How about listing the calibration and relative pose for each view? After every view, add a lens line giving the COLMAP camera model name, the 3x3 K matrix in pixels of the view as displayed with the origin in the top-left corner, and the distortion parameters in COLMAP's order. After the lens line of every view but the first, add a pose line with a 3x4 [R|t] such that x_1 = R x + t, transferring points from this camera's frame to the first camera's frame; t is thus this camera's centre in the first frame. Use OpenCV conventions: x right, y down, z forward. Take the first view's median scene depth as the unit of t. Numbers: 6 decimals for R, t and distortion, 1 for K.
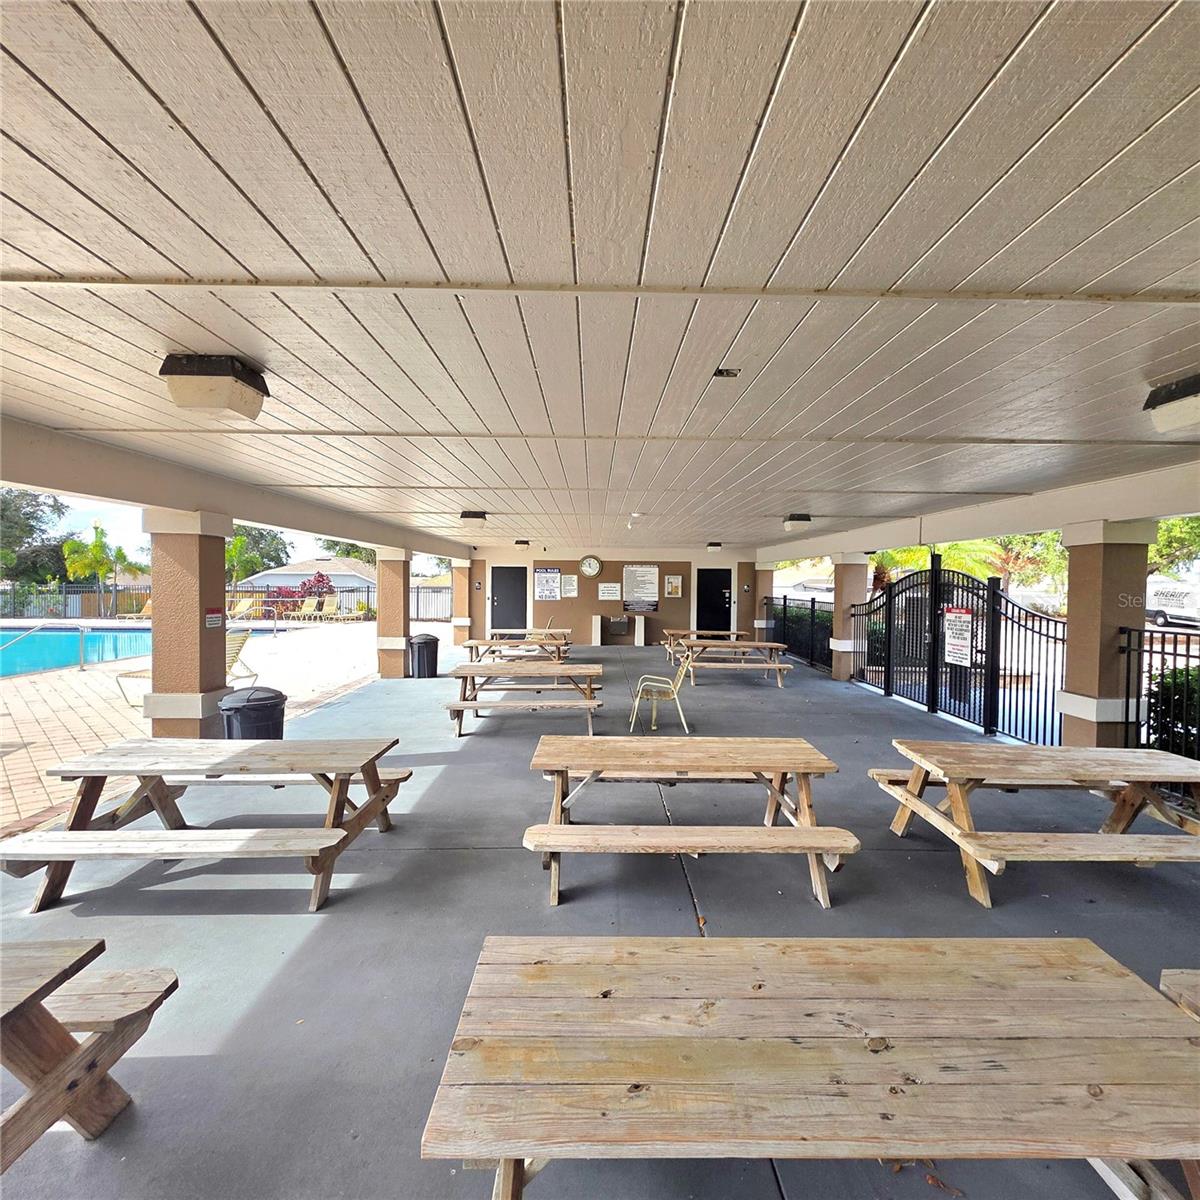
lens RADIAL K [[640.2, 0, 597.2], [0, 640.2, 599.3], [0, 0, 1]] dist [-0.017548, -0.000377]
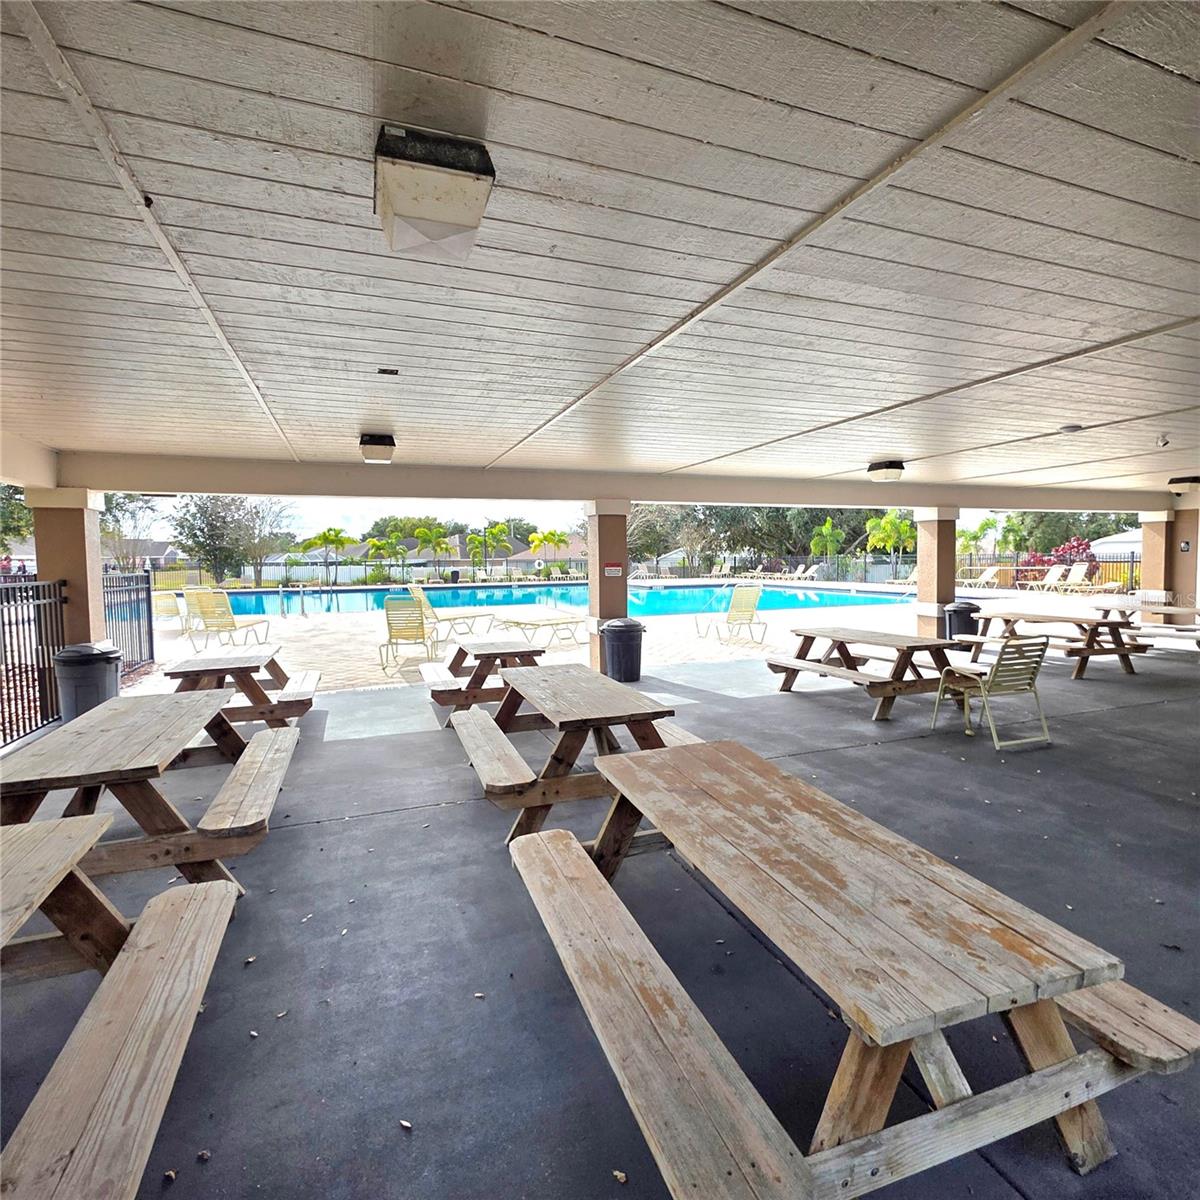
lens RADIAL K [[640.2, 0, 599.8], [0, 640.2, 597.4], [0, 0, 1]] dist [-0.017548, -0.000377]
pose [[0.347666, 0.048203, -0.936378, 0.378147], [-0.007848, 0.998792, 0.048503, 0.009726], [0.937585, -0.009514, 0.347625, 0.216376]]
